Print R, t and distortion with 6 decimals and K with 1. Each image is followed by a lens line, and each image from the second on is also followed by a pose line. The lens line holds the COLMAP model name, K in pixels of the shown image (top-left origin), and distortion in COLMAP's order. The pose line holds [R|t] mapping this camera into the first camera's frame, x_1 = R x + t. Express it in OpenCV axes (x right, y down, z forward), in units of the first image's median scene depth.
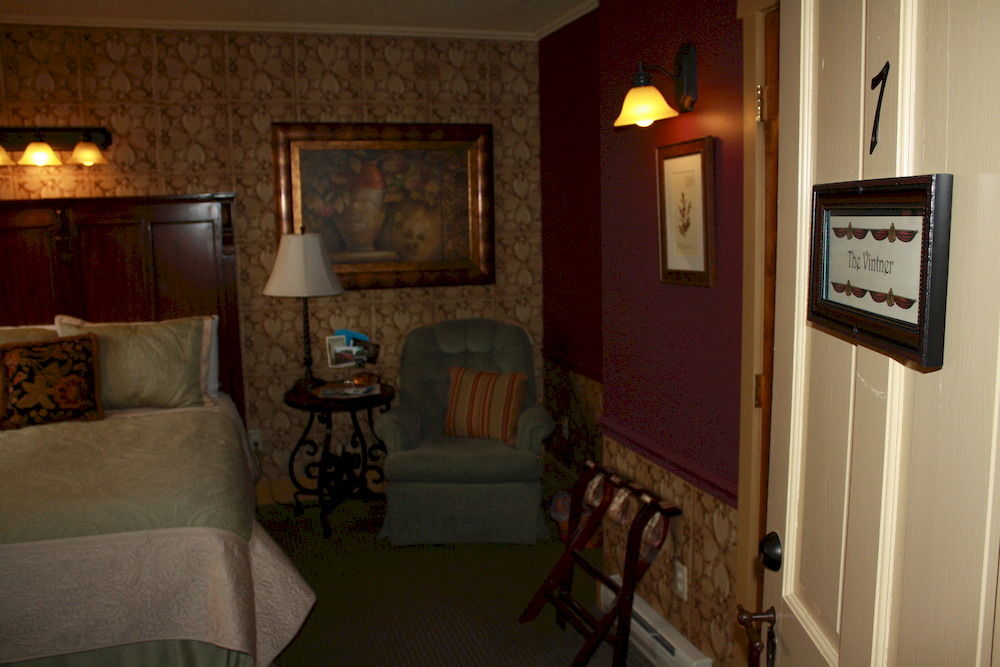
lens RADIAL K [[915.2, 0, 500.0], [0, 915.2, 333.5], [0, 0, 1]] dist [-0.148801, 0.159210]
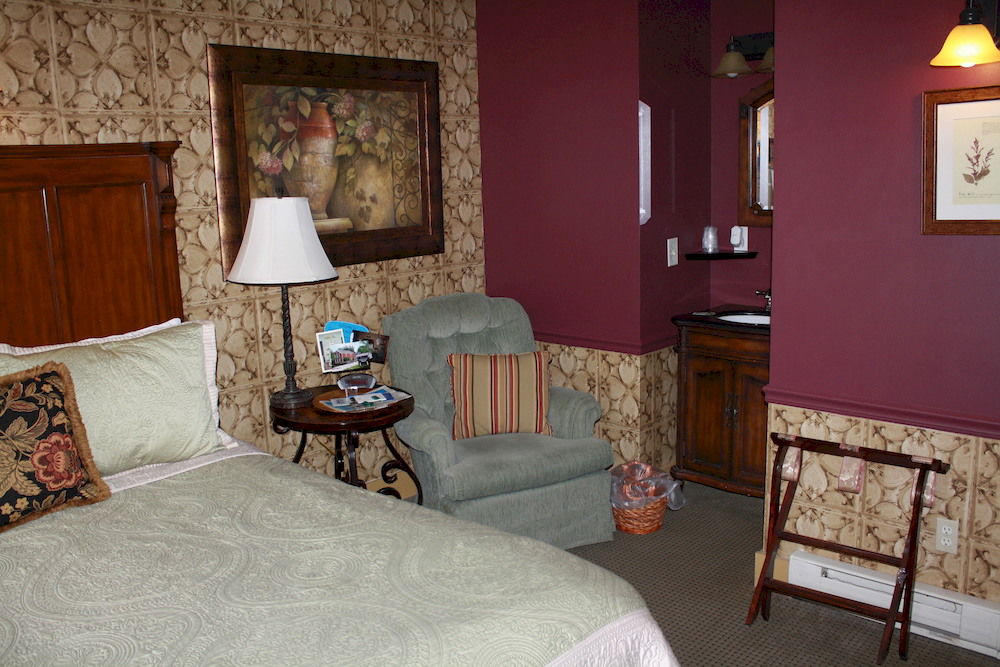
lens RADIAL K [[915.2, 0, 500.0], [0, 915.2, 333.5], [0, 0, 1]] dist [-0.148801, 0.159210]
pose [[0.853651, -0.101204, 0.510919, -0.427462], [0.081858, 0.994819, 0.060286, -0.027760], [-0.514373, -0.009640, 0.857512, 0.260488]]
